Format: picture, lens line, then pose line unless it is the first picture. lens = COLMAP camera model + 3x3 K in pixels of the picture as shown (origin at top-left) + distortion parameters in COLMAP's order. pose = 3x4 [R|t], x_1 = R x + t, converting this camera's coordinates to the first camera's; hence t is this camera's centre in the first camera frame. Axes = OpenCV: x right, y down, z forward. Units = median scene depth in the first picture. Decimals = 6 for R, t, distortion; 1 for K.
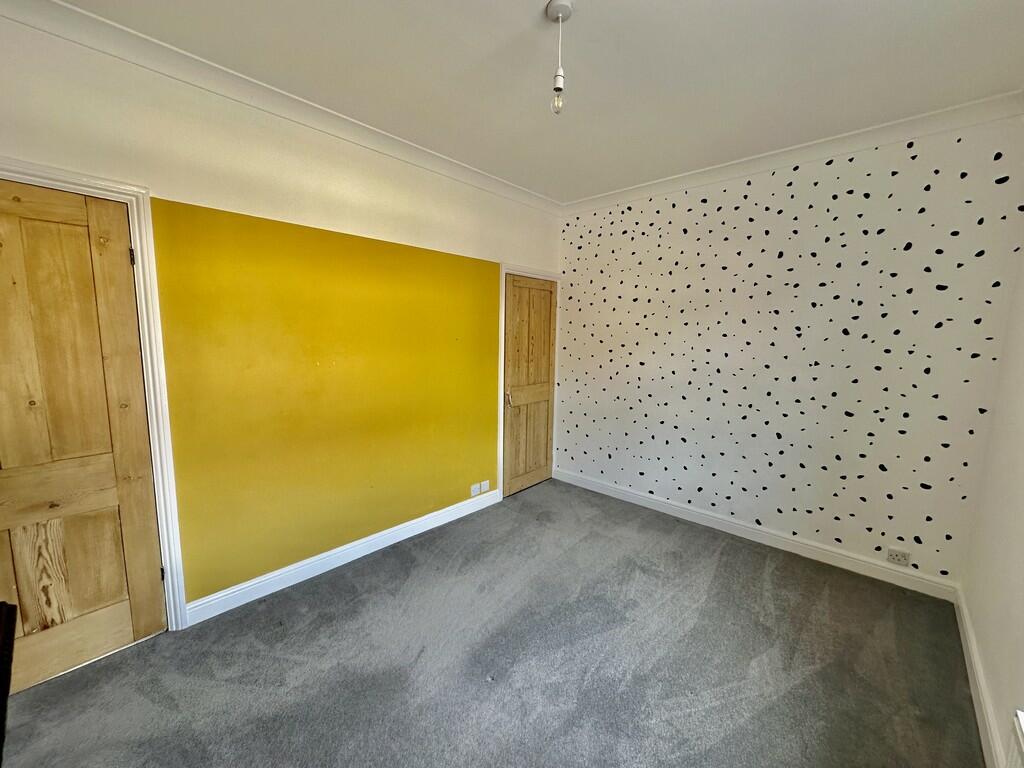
lens RADIAL K [[408.1, 0, 512.8], [0, 408.1, 384.3], [0, 0, 1]] dist [-0.002254, 0.000500]
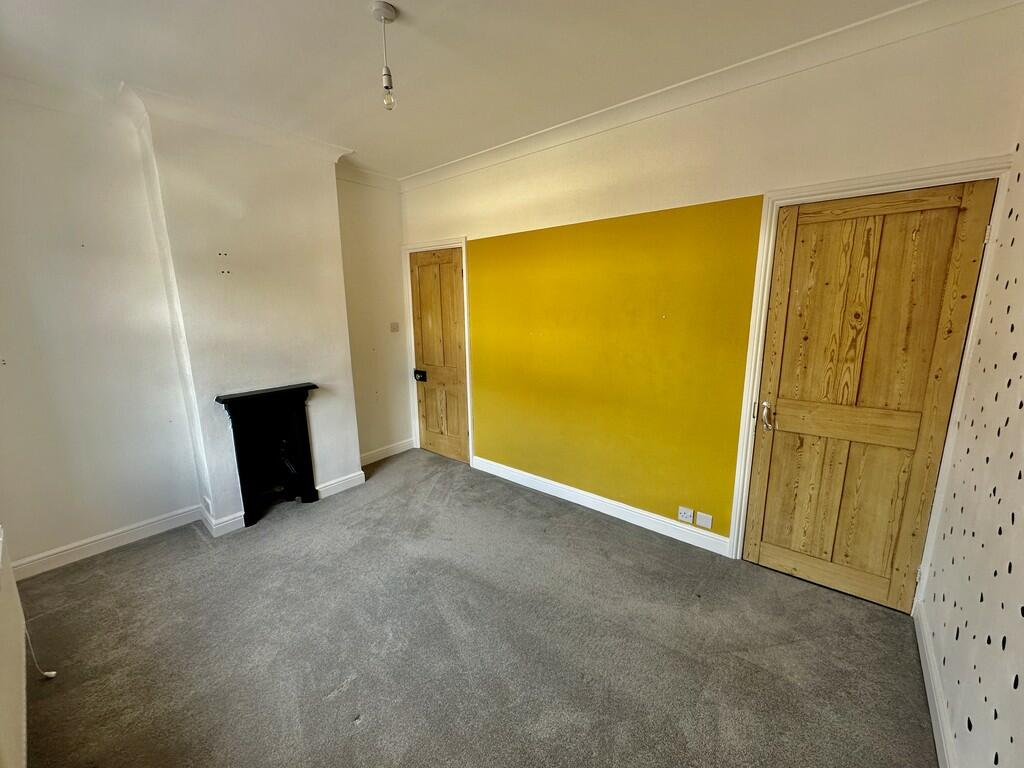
lens RADIAL K [[408.1, 0, 512.8], [0, 408.1, 384.3], [0, 0, 1]] dist [-0.002254, 0.000500]
pose [[0.055379, 0.180760, -0.981967, 0.566760], [-0.109903, 0.978604, 0.173942, -0.074611], [0.992398, 0.098289, 0.074060, 0.564465]]
